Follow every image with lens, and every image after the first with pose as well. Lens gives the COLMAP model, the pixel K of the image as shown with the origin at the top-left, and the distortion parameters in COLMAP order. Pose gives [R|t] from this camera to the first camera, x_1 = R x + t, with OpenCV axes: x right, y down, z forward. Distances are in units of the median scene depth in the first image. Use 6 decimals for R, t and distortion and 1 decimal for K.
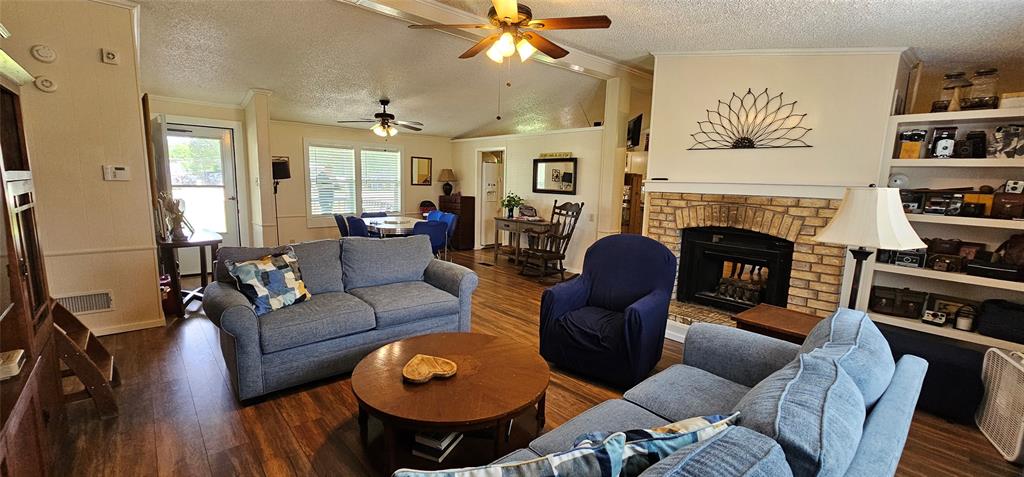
lens RADIAL K [[419.9, 0, 510.5], [0, 419.9, 241.7], [0, 0, 1]] dist [0.000101, 0.000046]
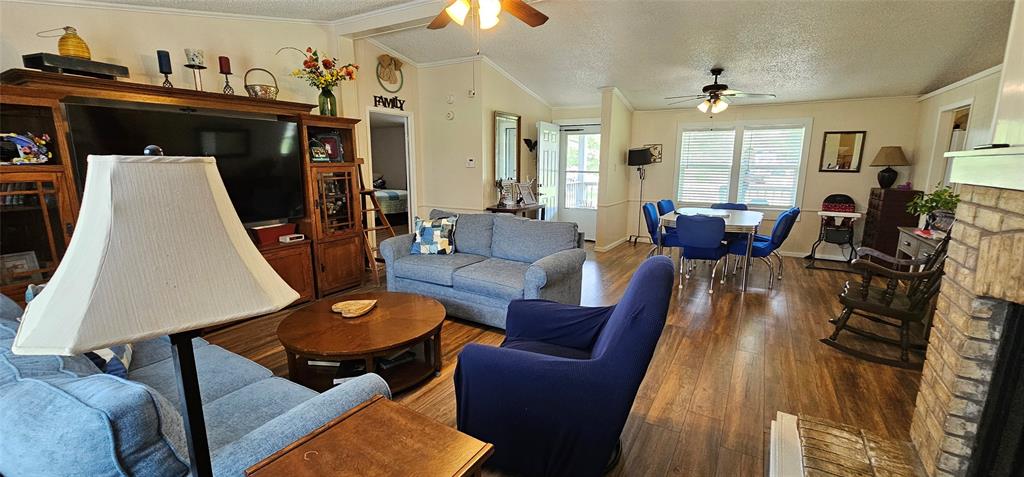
lens RADIAL K [[419.9, 0, 510.5], [0, 419.9, 241.7], [0, 0, 1]] dist [0.000101, 0.000046]
pose [[0.304640, 0.154142, -0.939912, 0.389324], [-0.130766, 0.984242, 0.119029, -0.040273], [0.943448, 0.086648, 0.319996, 0.346794]]
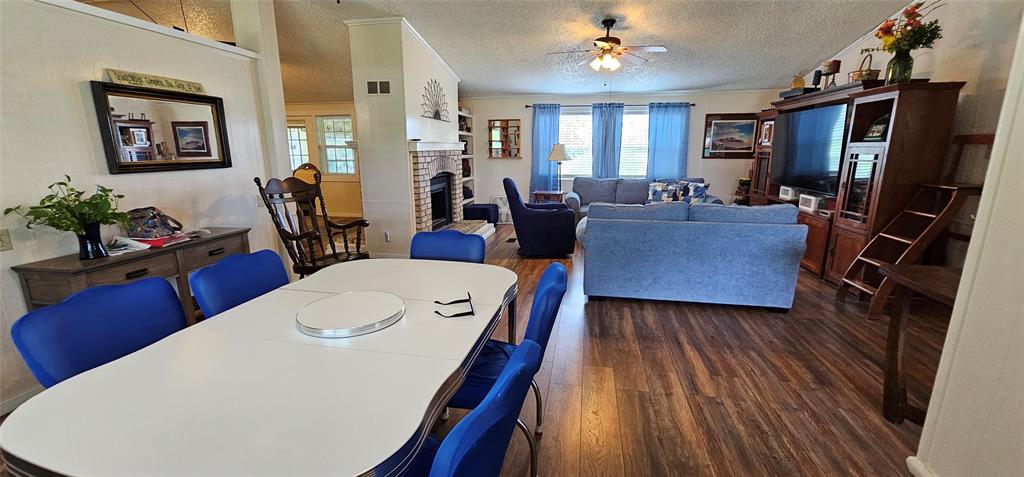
lens RADIAL K [[419.9, 0, 510.5], [0, 419.9, 241.7], [0, 0, 1]] dist [0.000101, 0.000046]
pose [[-0.619384, -0.200347, 0.759095, -0.835701], [0.099043, 0.939226, 0.328703, -0.274445], [-0.778816, 0.278776, -0.561898, 1.750373]]
